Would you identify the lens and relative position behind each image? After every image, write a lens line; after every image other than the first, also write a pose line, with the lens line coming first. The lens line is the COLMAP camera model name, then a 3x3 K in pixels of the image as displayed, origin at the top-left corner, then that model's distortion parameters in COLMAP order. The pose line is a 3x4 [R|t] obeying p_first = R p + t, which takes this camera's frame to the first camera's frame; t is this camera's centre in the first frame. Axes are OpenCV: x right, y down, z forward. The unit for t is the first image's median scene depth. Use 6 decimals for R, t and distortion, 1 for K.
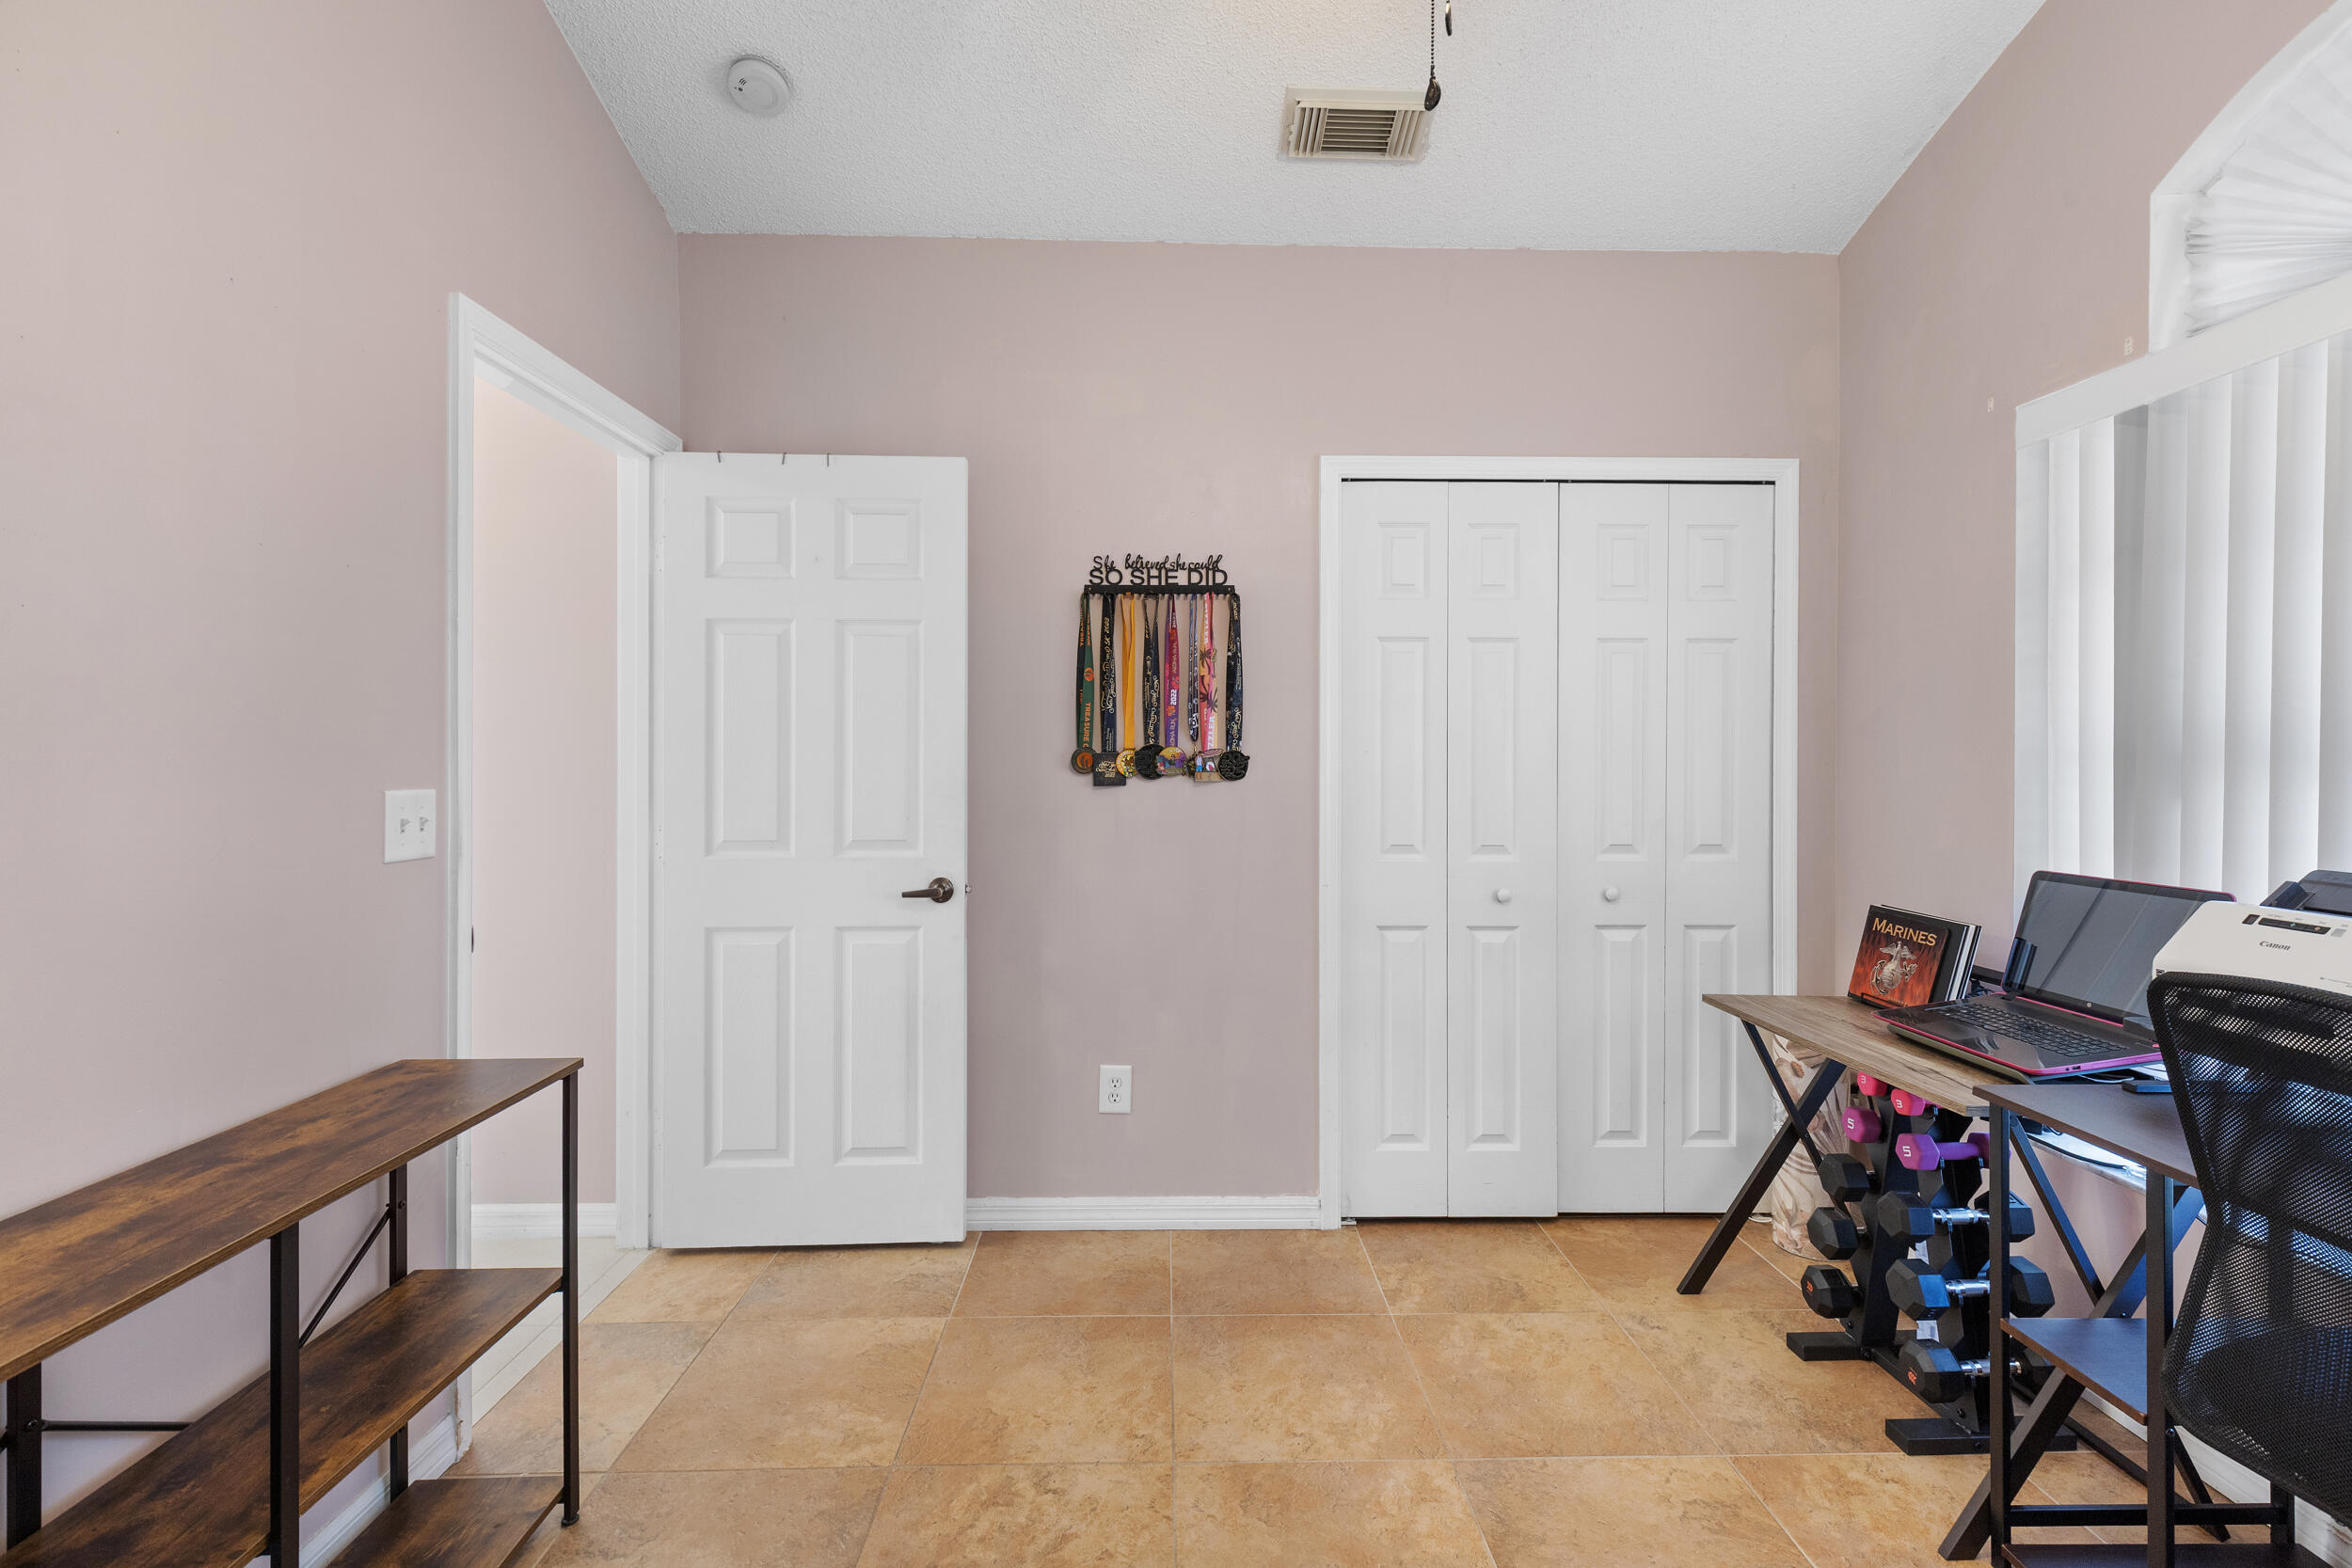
lens RADIAL K [[1056.5, 0, 1184.1], [0, 1056.5, 764.6], [0, 0, 1]] dist [0.002799, -0.000188]
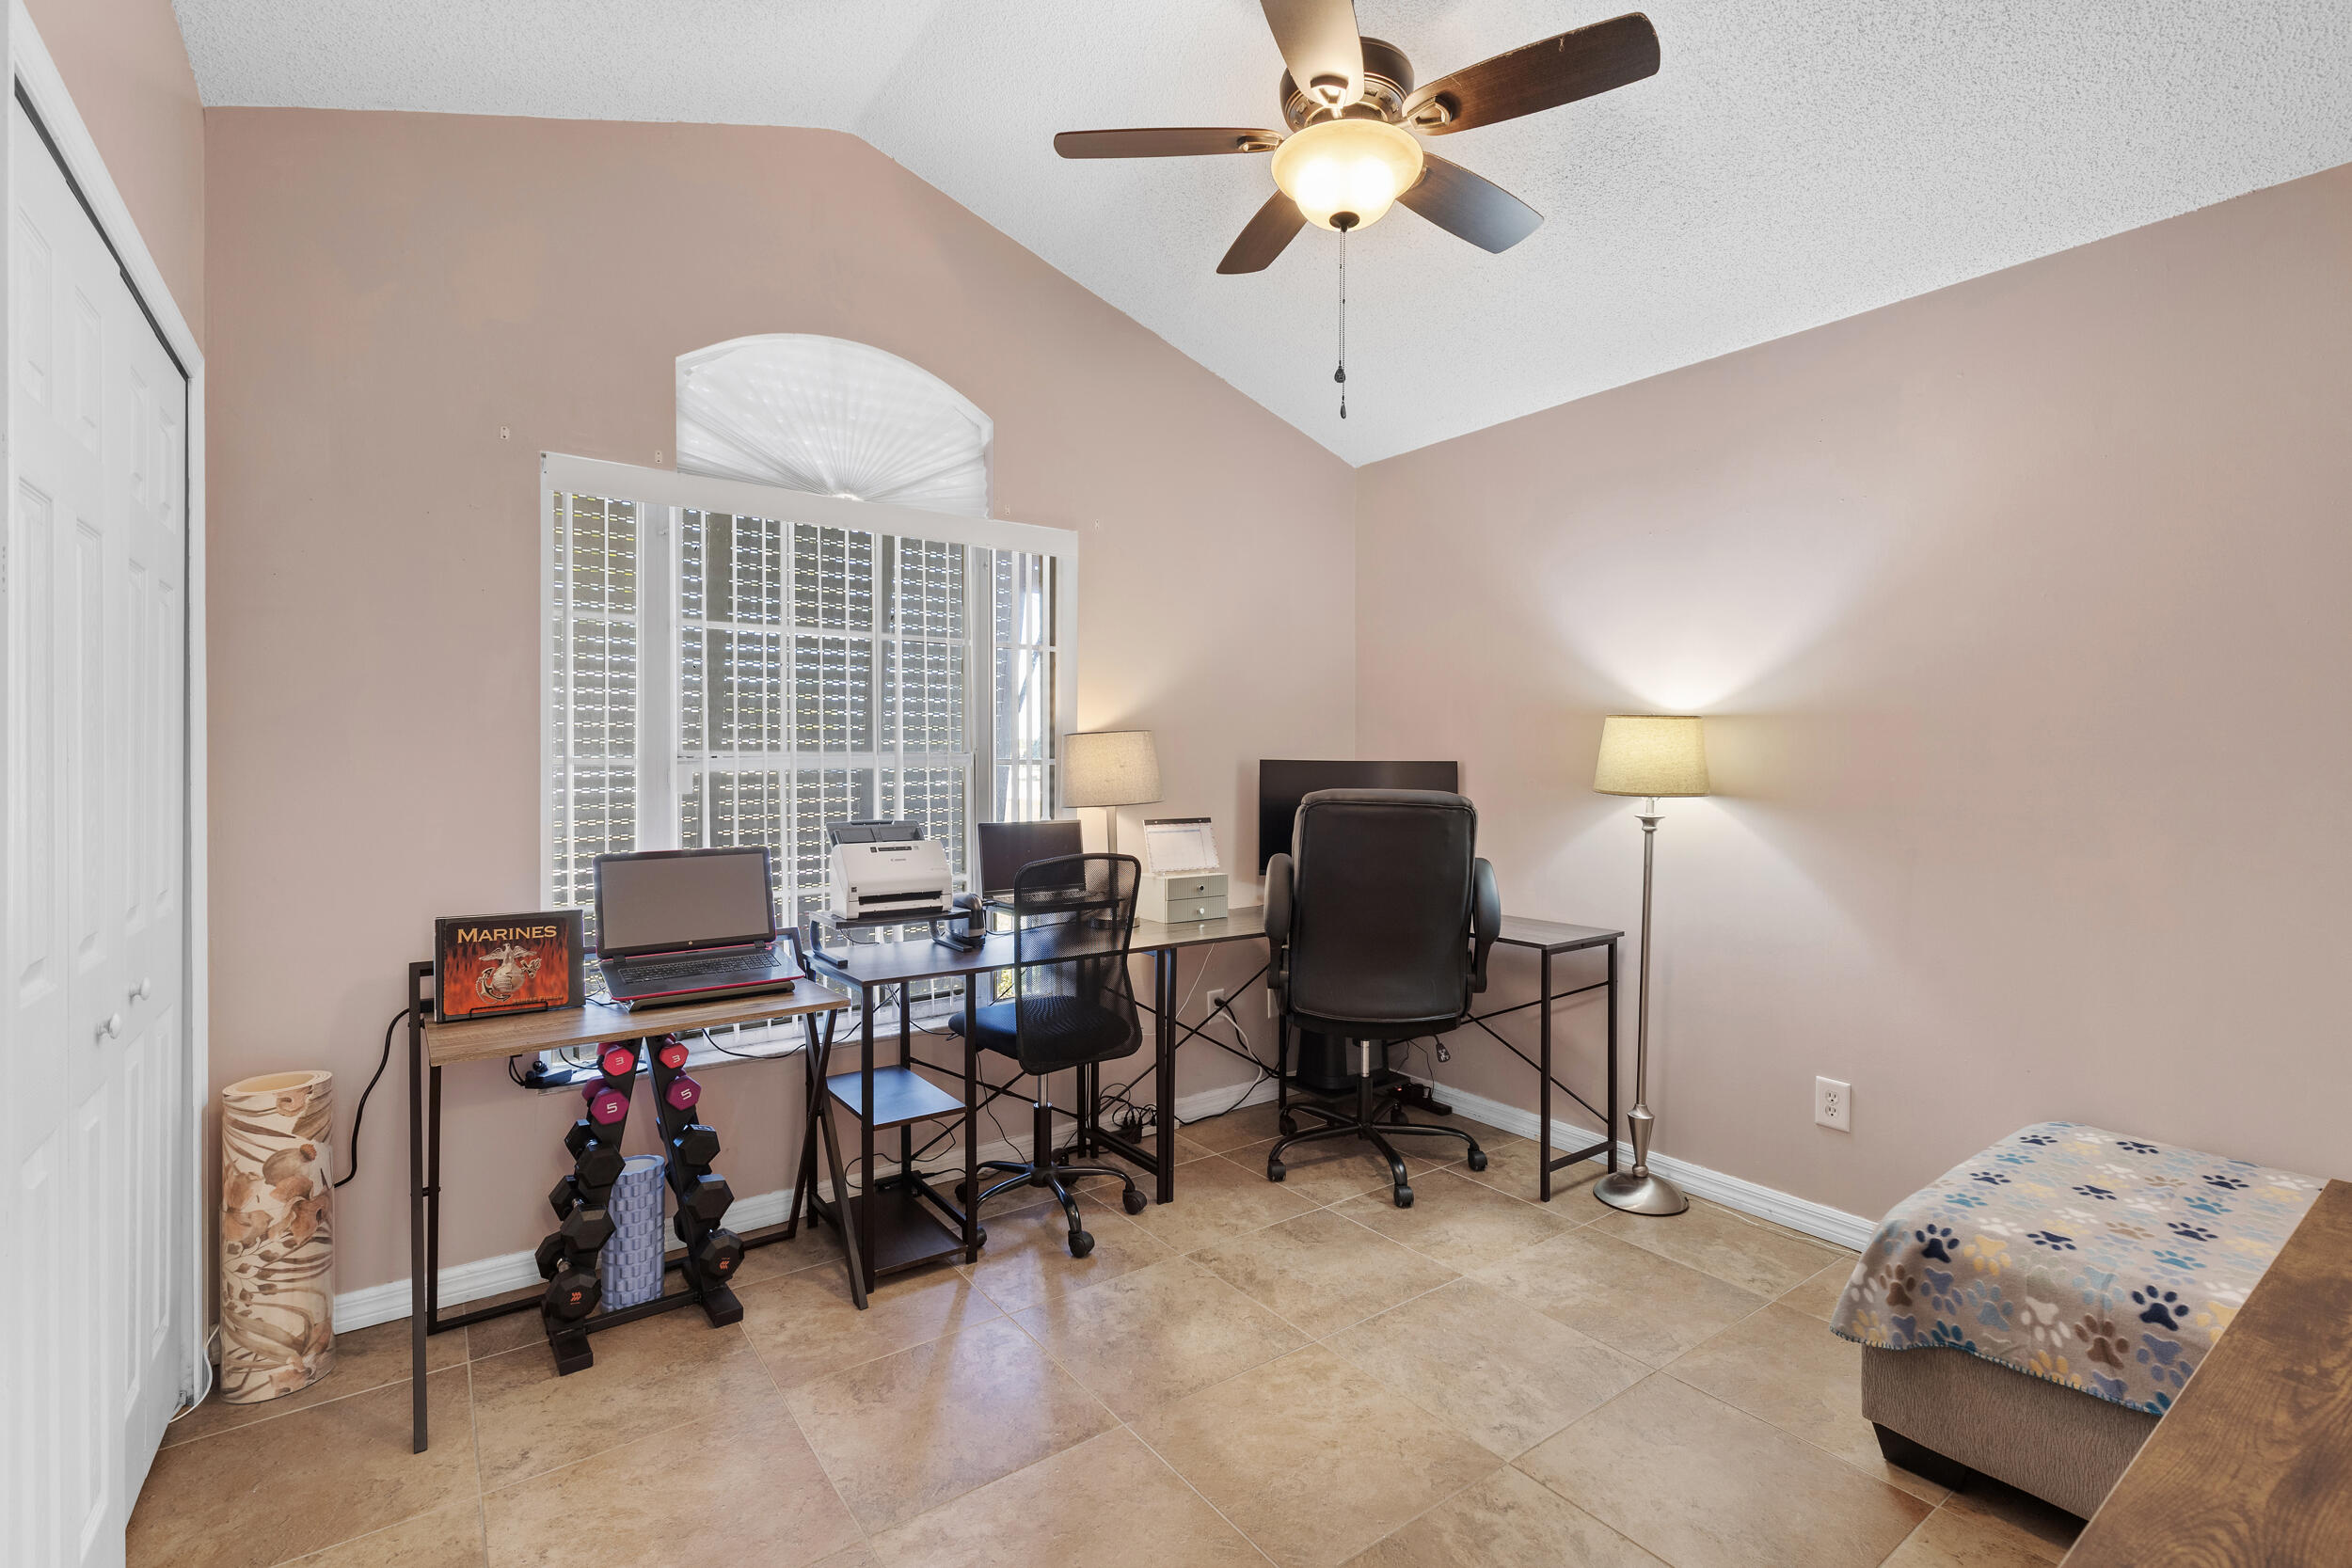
lens RADIAL K [[1056.5, 0, 1184.1], [0, 1056.5, 764.6], [0, 0, 1]] dist [0.002799, -0.000188]
pose [[-0.575881, -0.009184, 0.817482, -0.531999], [0.001638, 0.999922, 0.012387, -0.015486], [-0.817532, 0.008472, -0.575821, 1.080314]]
